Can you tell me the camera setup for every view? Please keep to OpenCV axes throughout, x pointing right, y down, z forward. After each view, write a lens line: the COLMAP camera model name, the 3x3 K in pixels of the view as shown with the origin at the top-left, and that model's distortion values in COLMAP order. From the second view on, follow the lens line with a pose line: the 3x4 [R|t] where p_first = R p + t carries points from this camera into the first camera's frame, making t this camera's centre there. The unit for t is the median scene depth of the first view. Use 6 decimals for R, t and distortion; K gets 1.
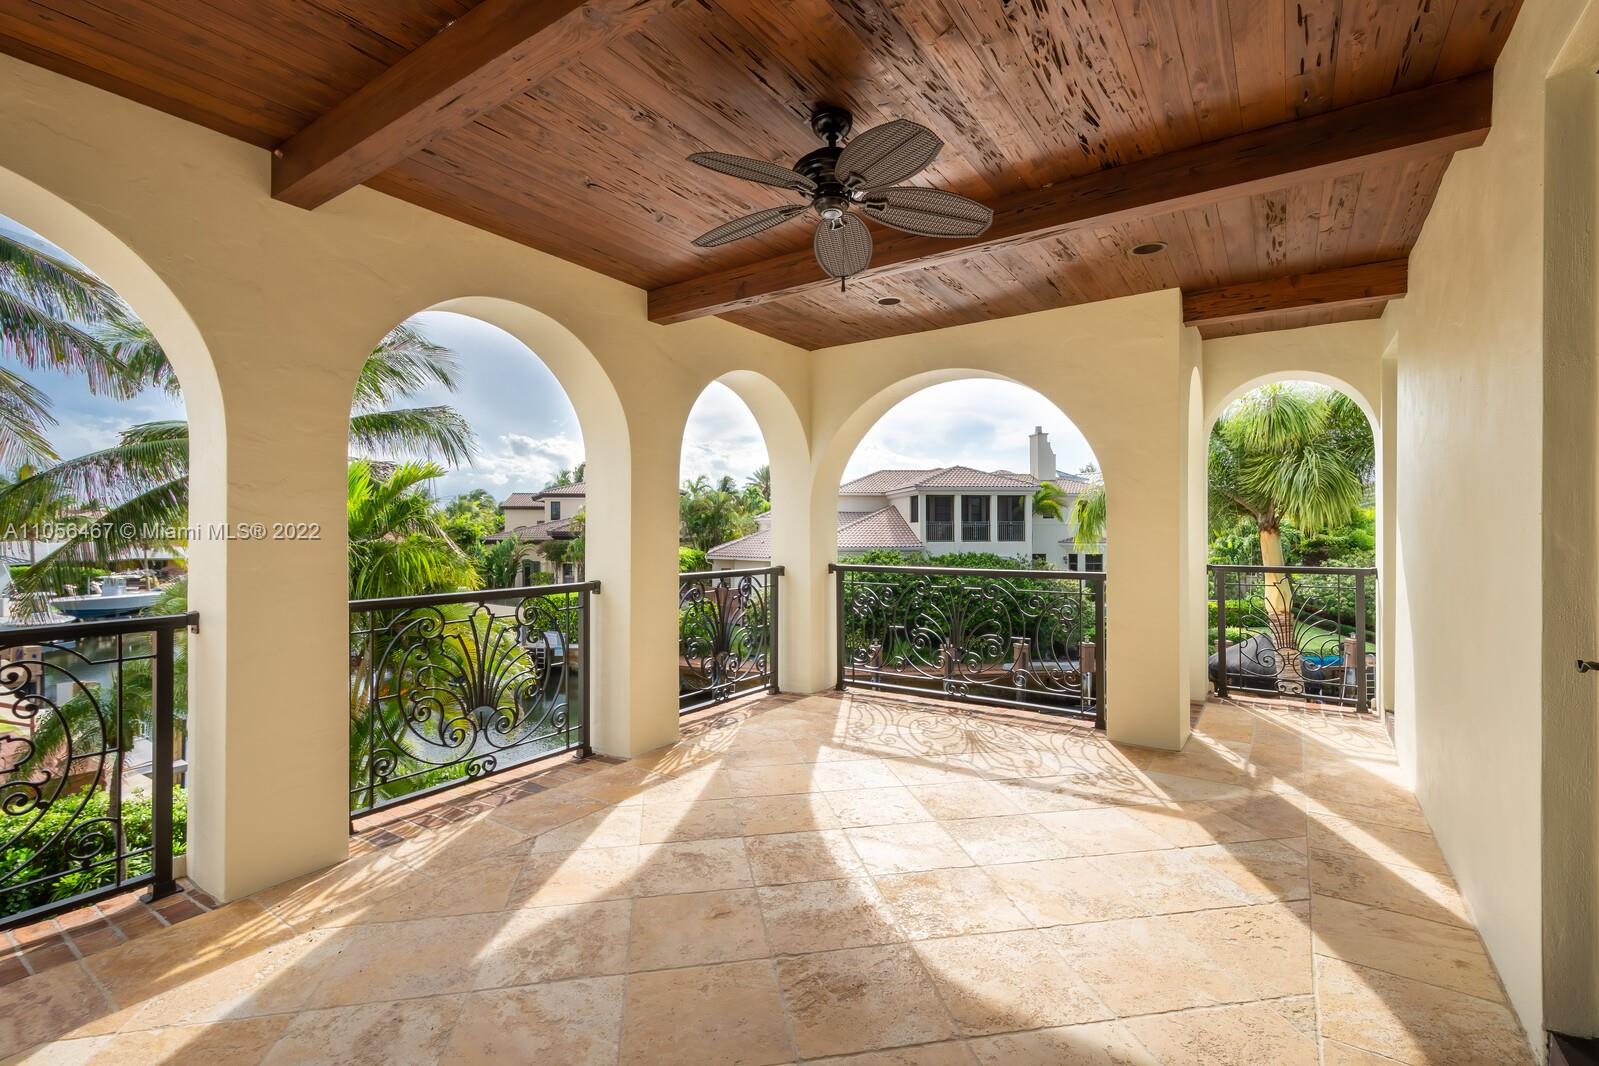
lens RADIAL K [[719.6, 0, 789.4], [0, 719.6, 522.2], [0, 0, 1]] dist [0.002054, 0.000375]
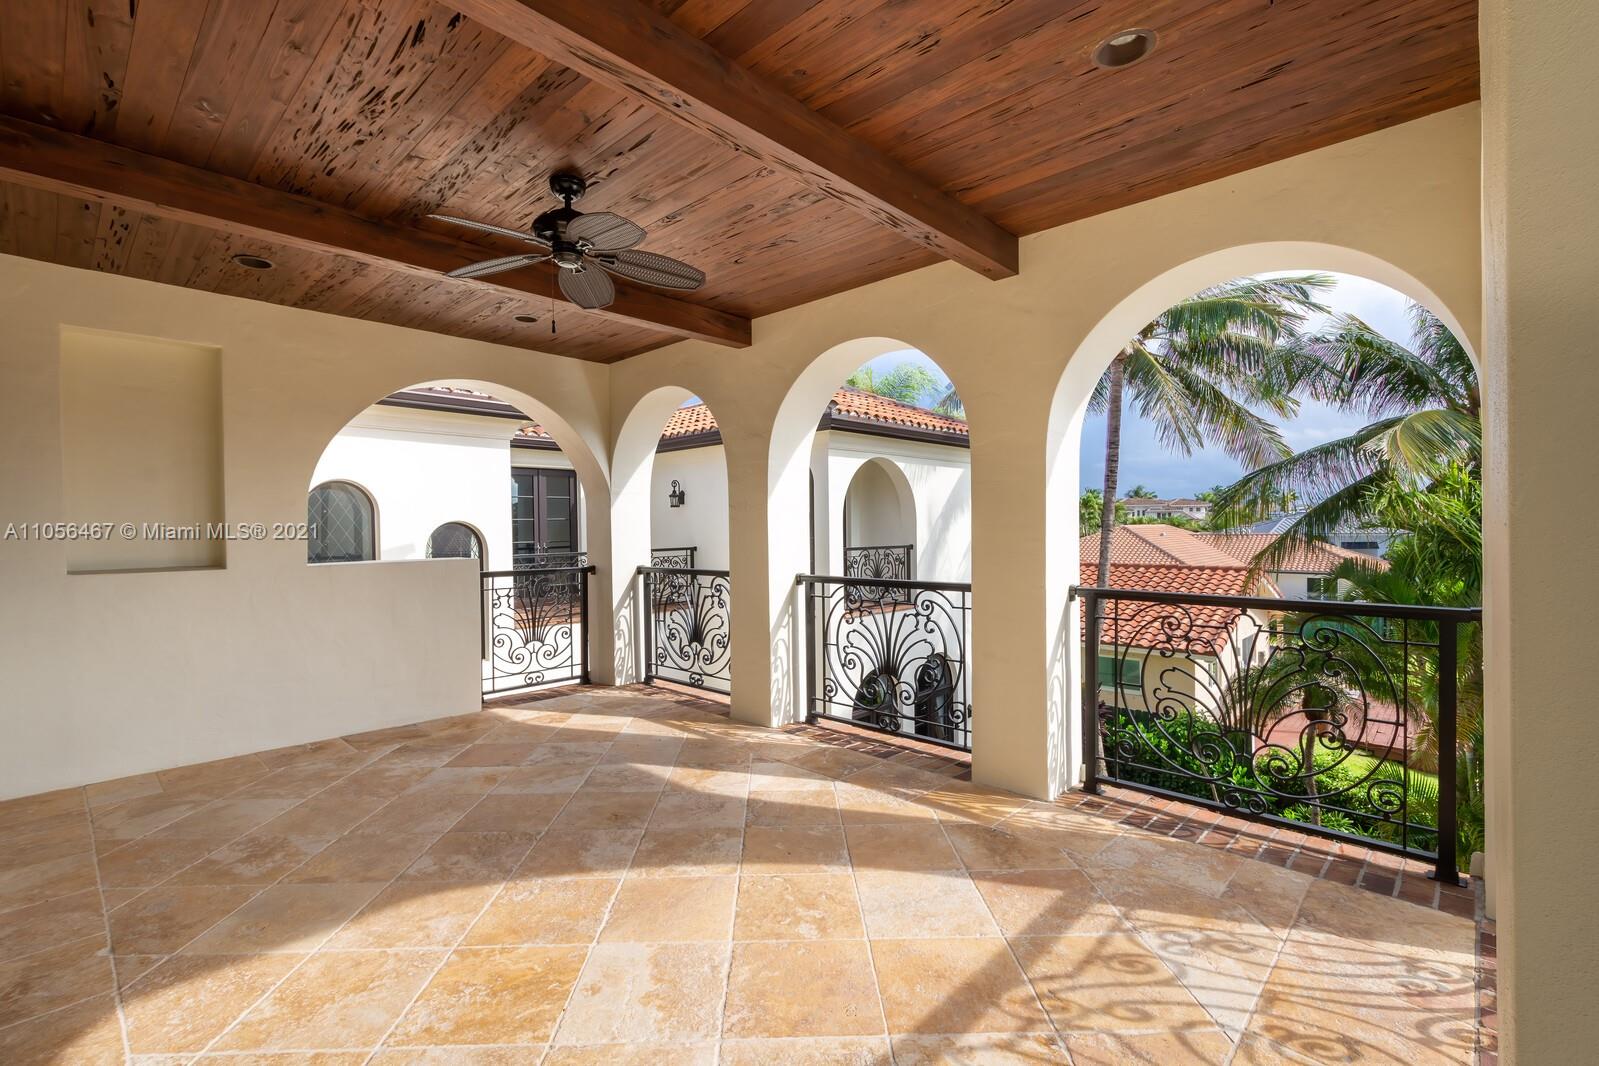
lens RADIAL K [[719.6, 0, 789.4], [0, 719.6, 540.4], [0, 0, 1]] dist [0.002054, 0.000375]
pose [[-0.161345, 0.026809, -0.986534, 0.873556], [0.018698, 0.999535, 0.024105, -0.001323], [0.986721, -0.014557, -0.161771, 1.149330]]
